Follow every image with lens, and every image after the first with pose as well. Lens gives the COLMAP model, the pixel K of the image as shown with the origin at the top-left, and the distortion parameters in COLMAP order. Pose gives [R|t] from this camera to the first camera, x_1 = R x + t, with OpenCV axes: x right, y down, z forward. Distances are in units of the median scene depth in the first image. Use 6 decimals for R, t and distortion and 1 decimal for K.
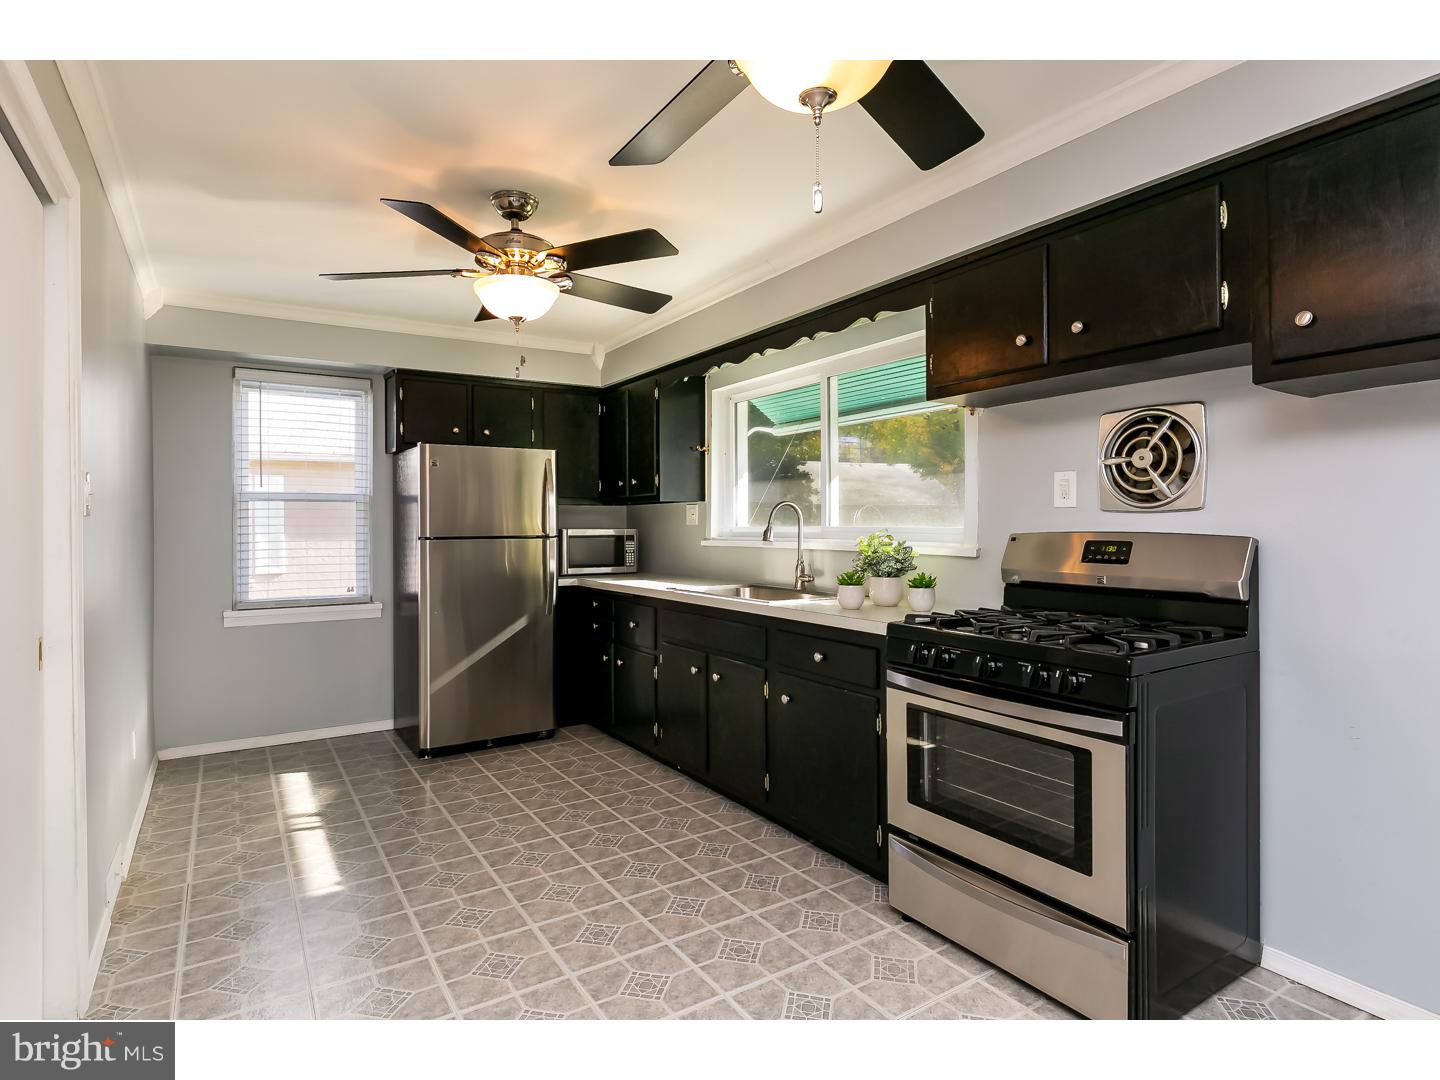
lens RADIAL K [[754.9, 0, 711.7], [0, 754.9, 525.1], [0, 0, 1]] dist [-0.001536, -0.003272]
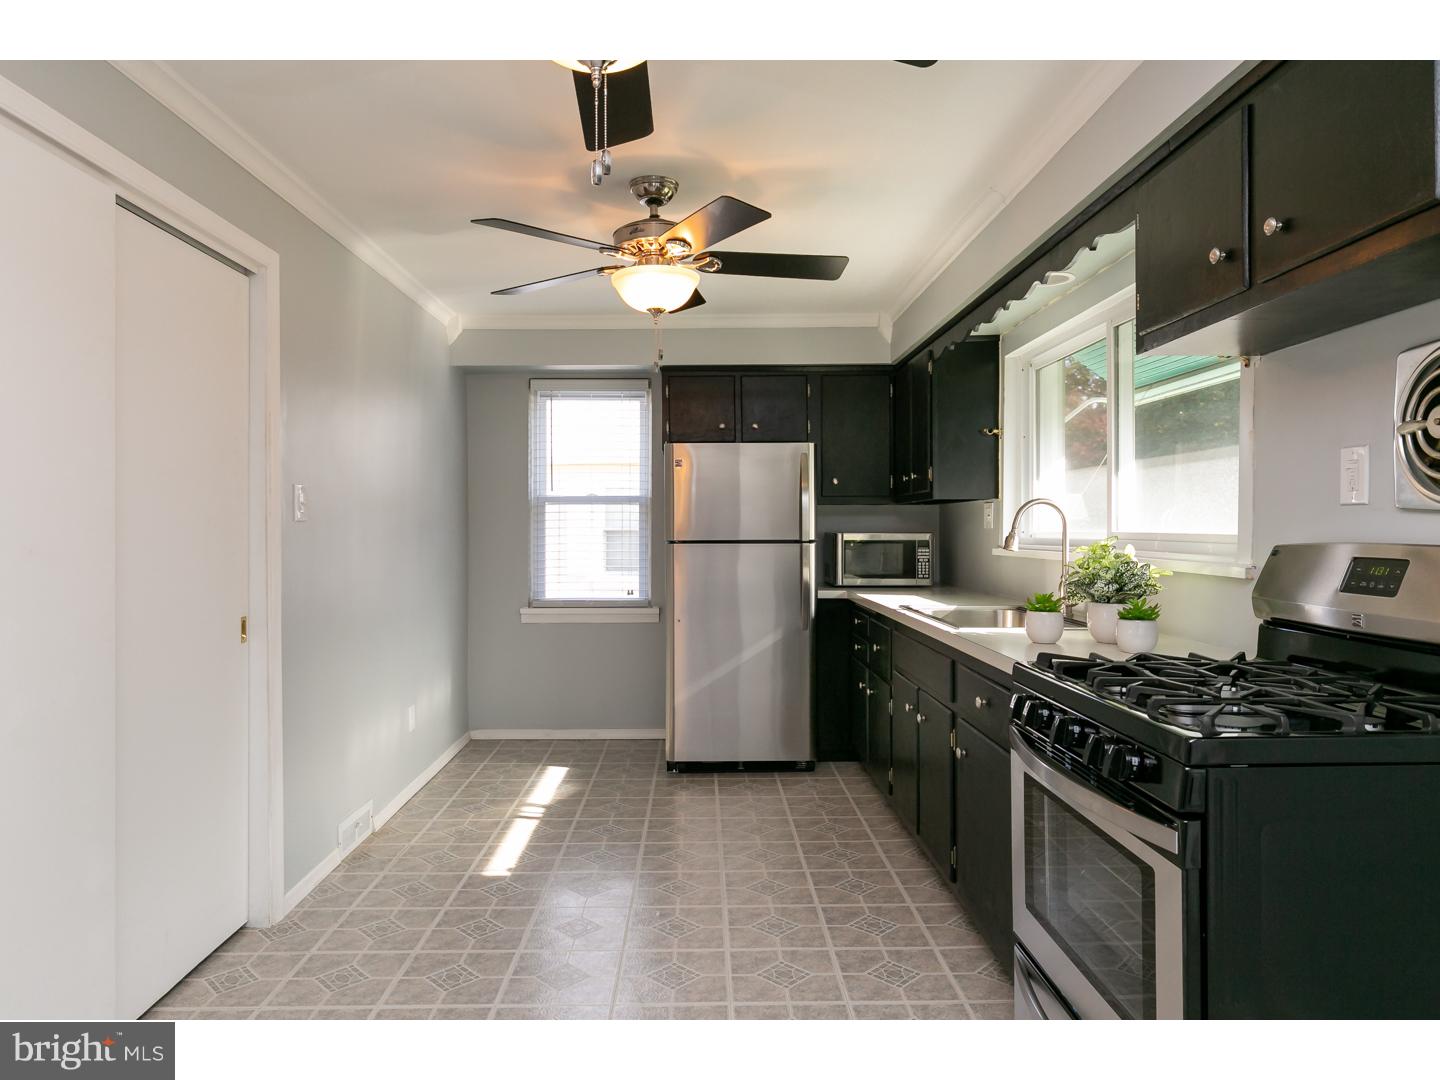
lens RADIAL K [[903.4, 0, 708.5], [0, 903.4, 526.1], [0, 0, 1]] dist [0.001135, -0.004951]
pose [[0.852358, 0.001942, -0.522956, 0.322644], [-0.002305, 0.999997, -0.000043, -0.002976], [0.522954, 0.001242, 0.852360, 0.059247]]
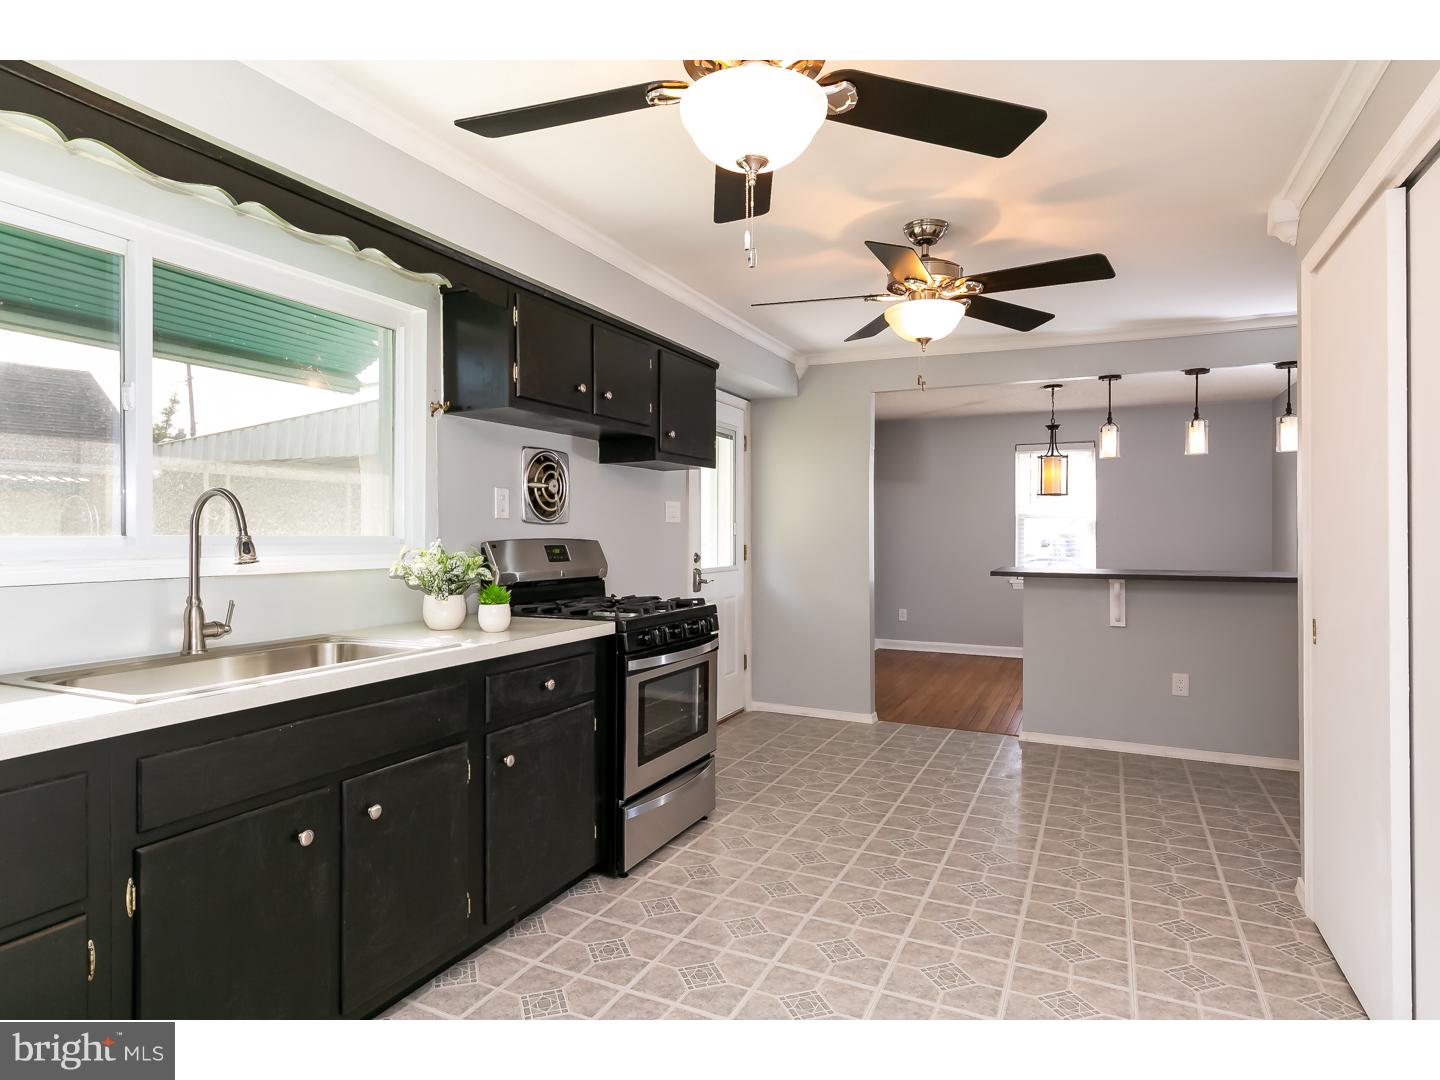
lens RADIAL K [[806.7, 0, 716.2], [0, 806.7, 534.1], [0, 0, 1]] dist [-0.002404, -0.000750]
pose [[-0.528539, 0.007304, 0.848877, -0.621646], [0.008541, 0.999958, -0.003286, 0.005977], [-0.848866, 0.005514, -0.528579, 1.104416]]
